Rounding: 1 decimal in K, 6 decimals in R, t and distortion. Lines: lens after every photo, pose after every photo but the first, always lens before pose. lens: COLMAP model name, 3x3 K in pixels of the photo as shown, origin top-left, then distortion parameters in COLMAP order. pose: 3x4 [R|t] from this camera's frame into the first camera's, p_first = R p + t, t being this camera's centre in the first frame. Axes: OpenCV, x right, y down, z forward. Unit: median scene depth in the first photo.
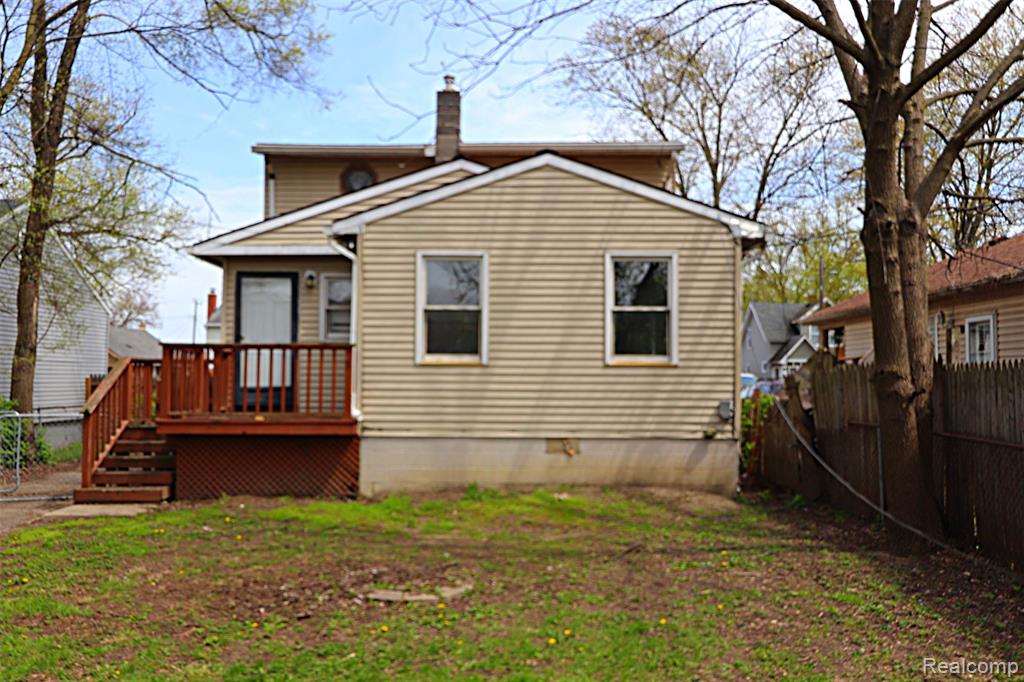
lens RADIAL K [[845.7, 0, 521.6], [0, 845.7, 342.5], [0, 0, 1]] dist [0.010357, 0.006755]
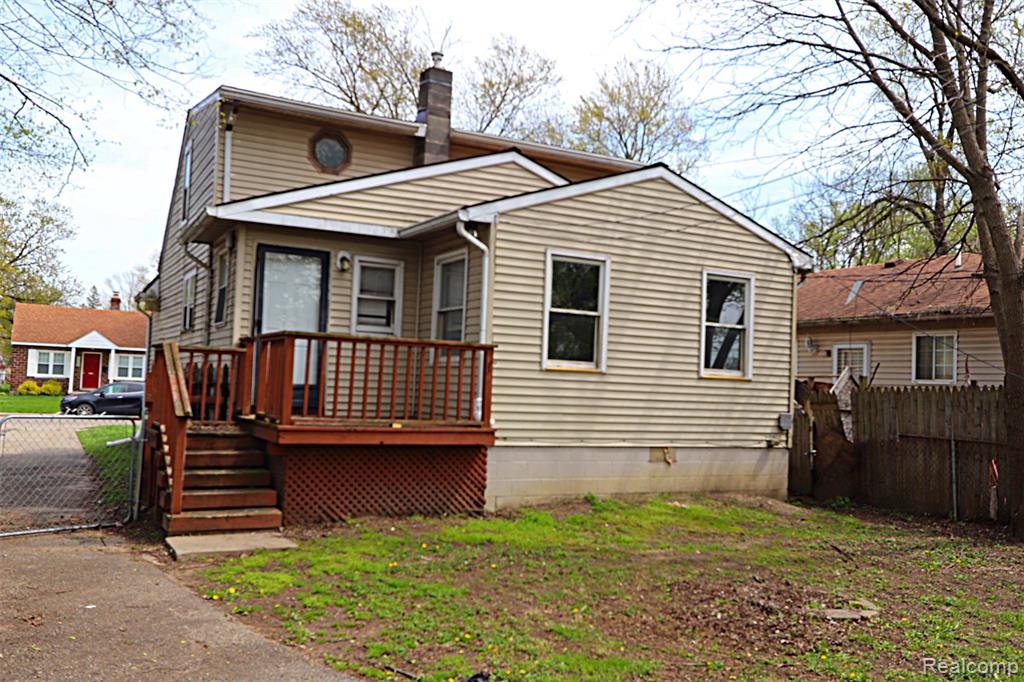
lens RADIAL K [[845.7, 0, 508.7], [0, 845.7, 346.5], [0, 0, 1]] dist [0.010357, 0.006755]
pose [[0.886118, 0.052678, 0.460456, -0.588468], [-0.059329, 0.998239, -0.000028, 0.002638], [-0.459647, -0.027293, 0.887682, 0.182830]]
